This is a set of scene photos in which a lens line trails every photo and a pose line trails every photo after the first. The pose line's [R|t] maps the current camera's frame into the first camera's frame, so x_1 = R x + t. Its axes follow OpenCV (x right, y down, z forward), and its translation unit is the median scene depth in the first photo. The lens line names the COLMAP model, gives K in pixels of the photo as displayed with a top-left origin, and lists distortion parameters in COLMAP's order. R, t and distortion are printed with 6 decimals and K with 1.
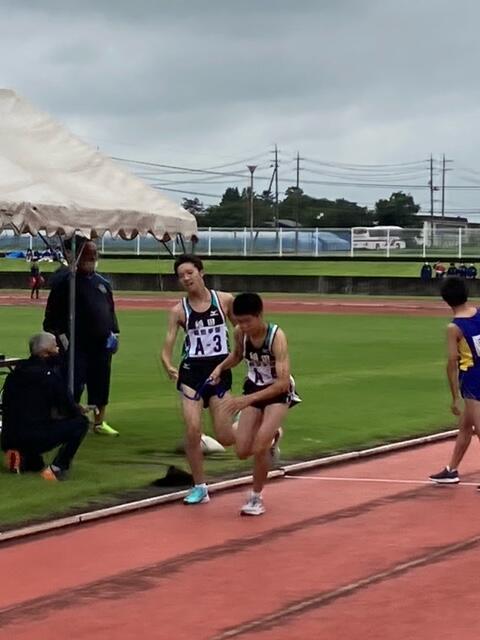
lens RADIAL K [[2619.5, 0, 237.6], [0, 2619.5, 321.5], [0, 0, 1]] dist [0.249957, 0.000000]
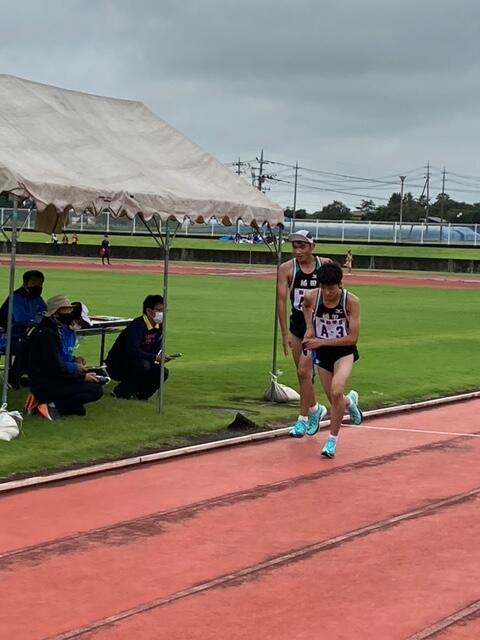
lens RADIAL K [[1880.1, 0, 234.8], [0, 1880.1, 321.7], [0, 0, 1]] dist [0.236260, 0.000000]
pose [[0.995662, 0.029803, -0.088137, 0.040475], [-0.028221, 0.999418, 0.019141, -0.003044], [0.088656, -0.016570, 0.995924, 0.122341]]
